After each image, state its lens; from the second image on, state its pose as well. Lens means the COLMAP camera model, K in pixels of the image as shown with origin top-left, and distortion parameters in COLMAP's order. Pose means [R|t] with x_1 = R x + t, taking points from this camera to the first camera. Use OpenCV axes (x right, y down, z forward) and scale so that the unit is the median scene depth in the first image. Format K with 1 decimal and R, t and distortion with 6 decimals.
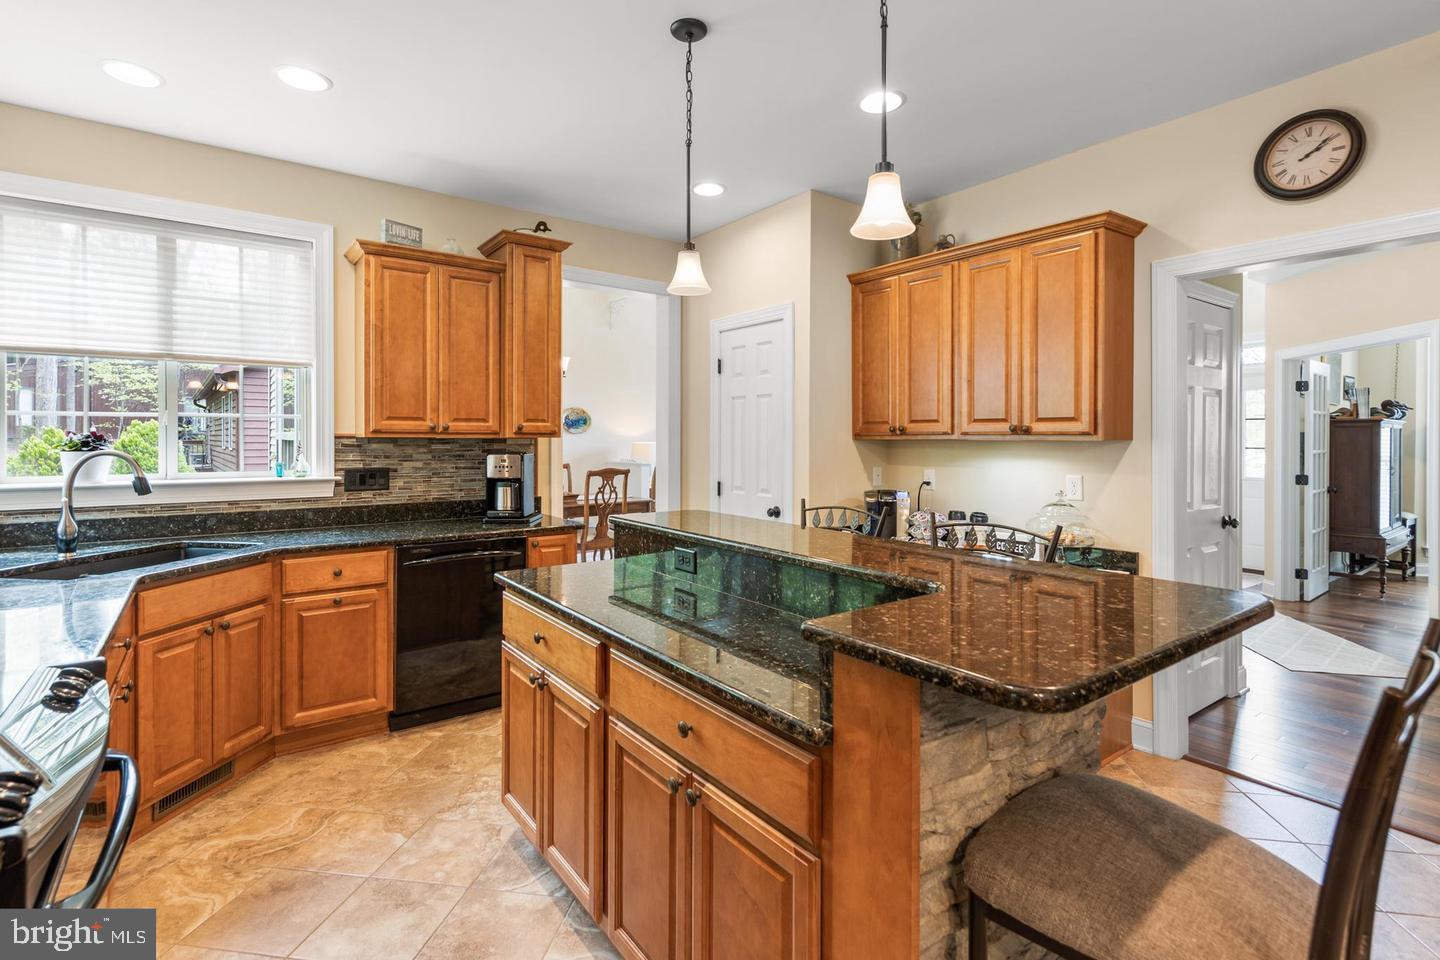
lens RADIAL K [[673.2, 0, 730.6], [0, 673.2, 438.3], [0, 0, 1]] dist [0.001383, -0.000942]
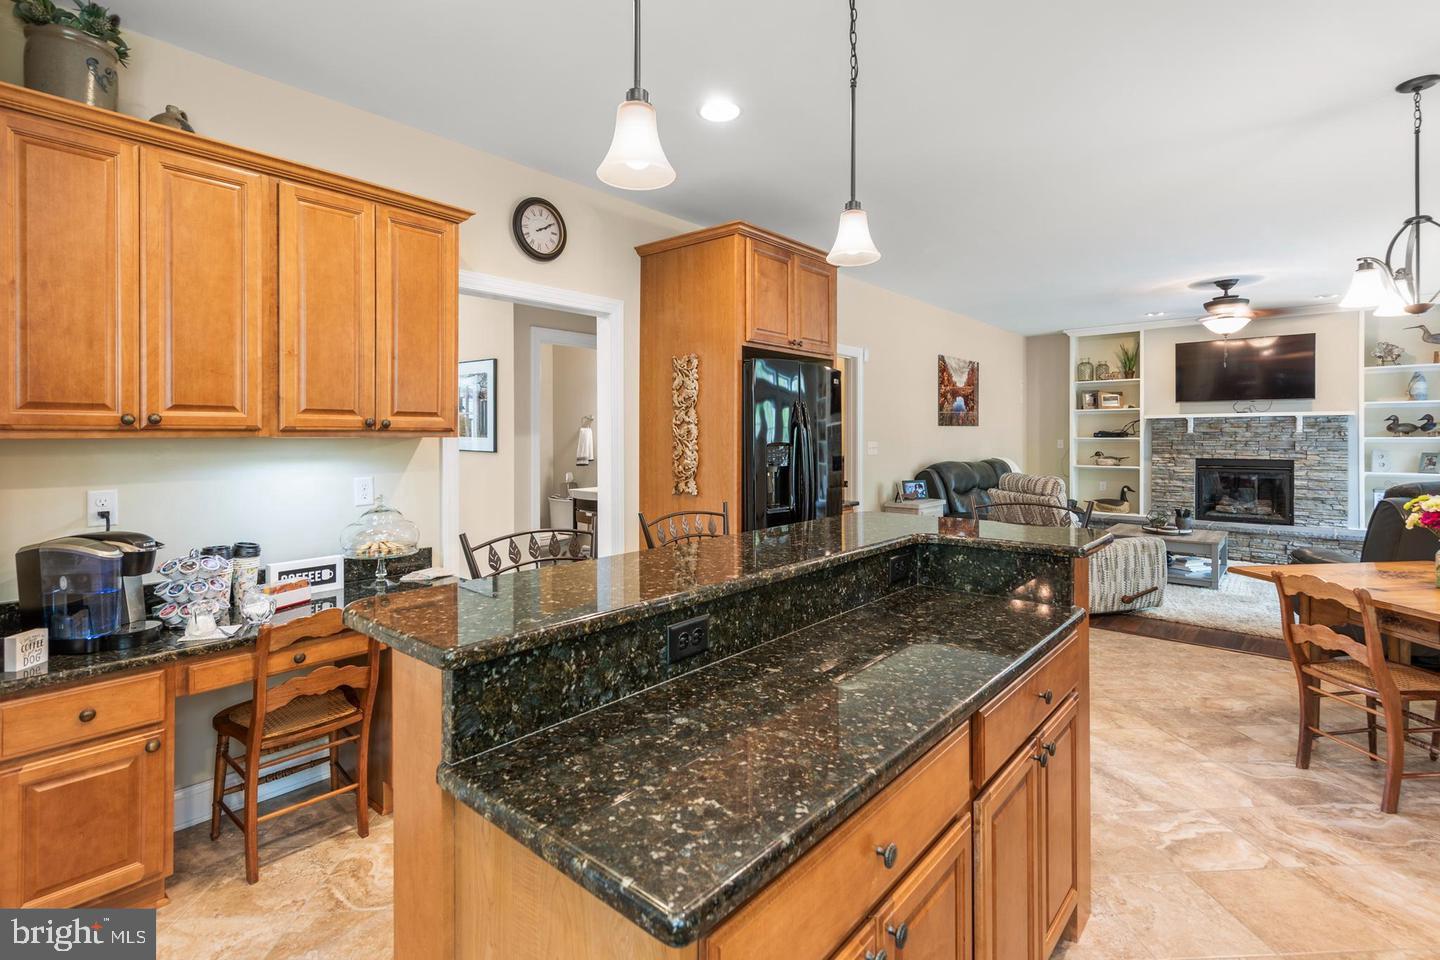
lens RADIAL K [[673.2, 0, 701.1], [0, 673.2, 438.6], [0, 0, 1]] dist [0.001383, -0.000942]
pose [[-0.191019, -0.006099, 0.981567, -0.390020], [0.000767, 0.999979, 0.006363, -0.000902], [-0.981586, 0.001969, -0.191011, 0.654167]]
